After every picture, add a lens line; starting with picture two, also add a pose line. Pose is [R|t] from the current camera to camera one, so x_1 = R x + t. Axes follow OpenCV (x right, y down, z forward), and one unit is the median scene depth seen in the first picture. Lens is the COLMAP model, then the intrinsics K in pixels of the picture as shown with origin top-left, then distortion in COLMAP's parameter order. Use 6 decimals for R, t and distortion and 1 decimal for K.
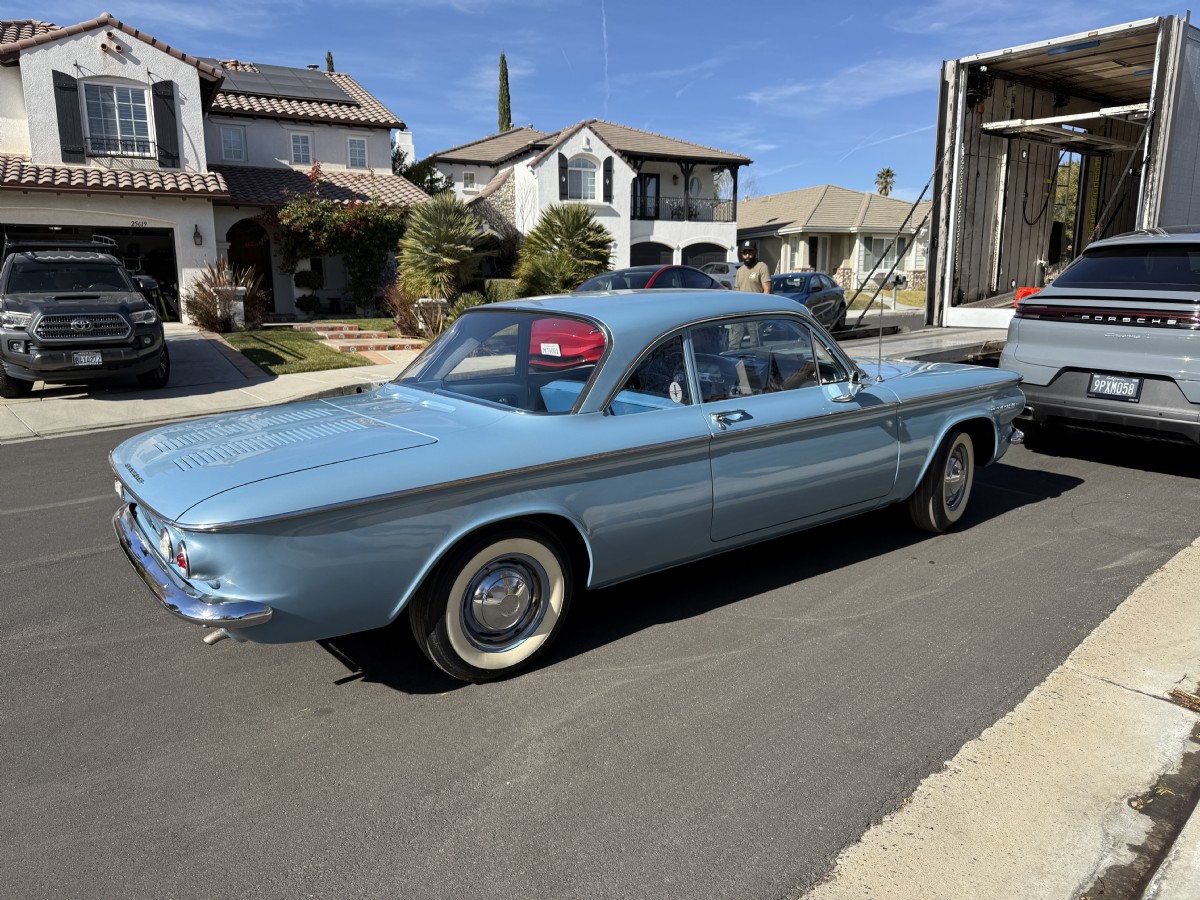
lens RADIAL K [[907.2, 0, 600.0], [0, 907.2, 450.0], [0, 0, 1]] dist [-0.000050, 0.000528]
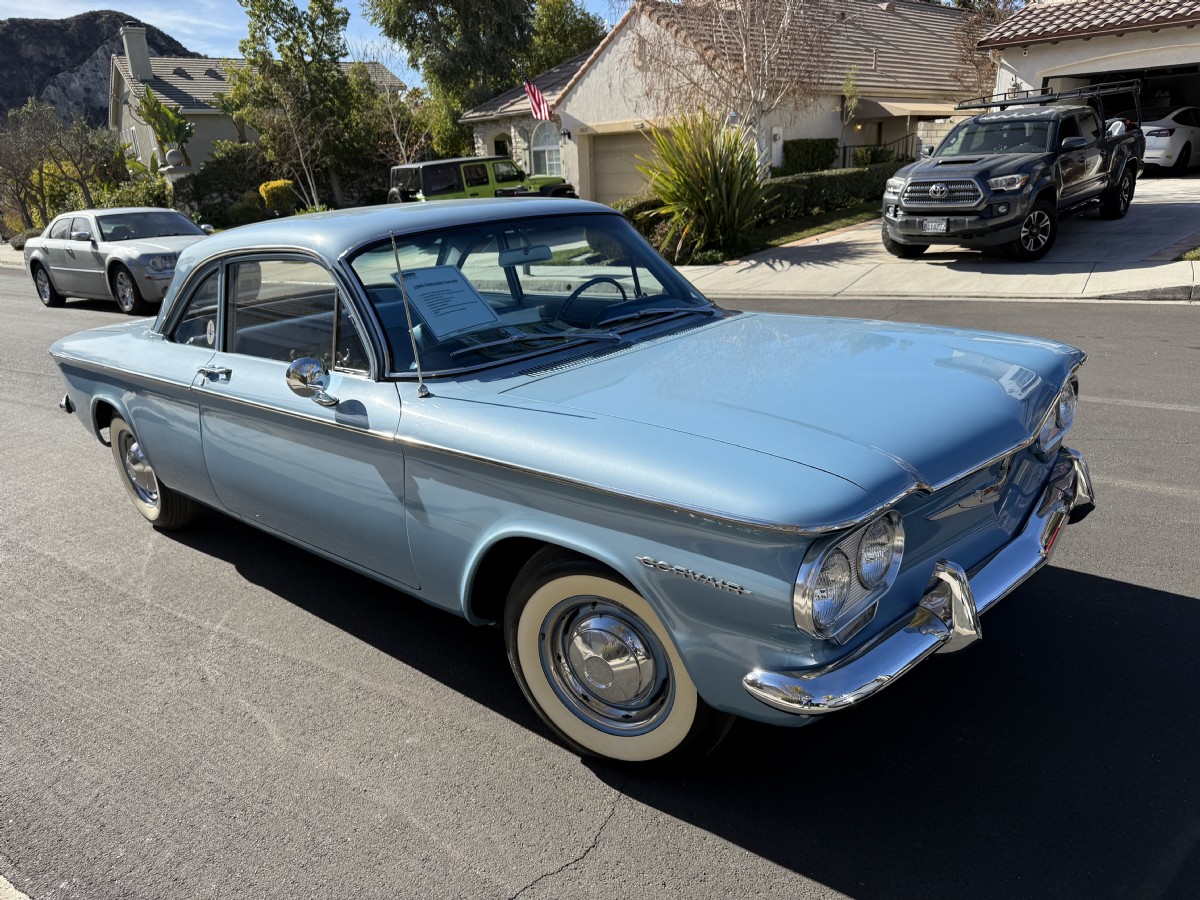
lens RADIAL K [[907.2, 0, 600.0], [0, 907.2, 450.0], [0, 0, 1]] dist [-0.000050, 0.000528]
pose [[0.165057, 0.298276, -0.940100, 0.388698], [-0.130883, 0.951367, 0.278872, -0.095492], [0.977561, 0.077013, 0.196069, 0.458574]]
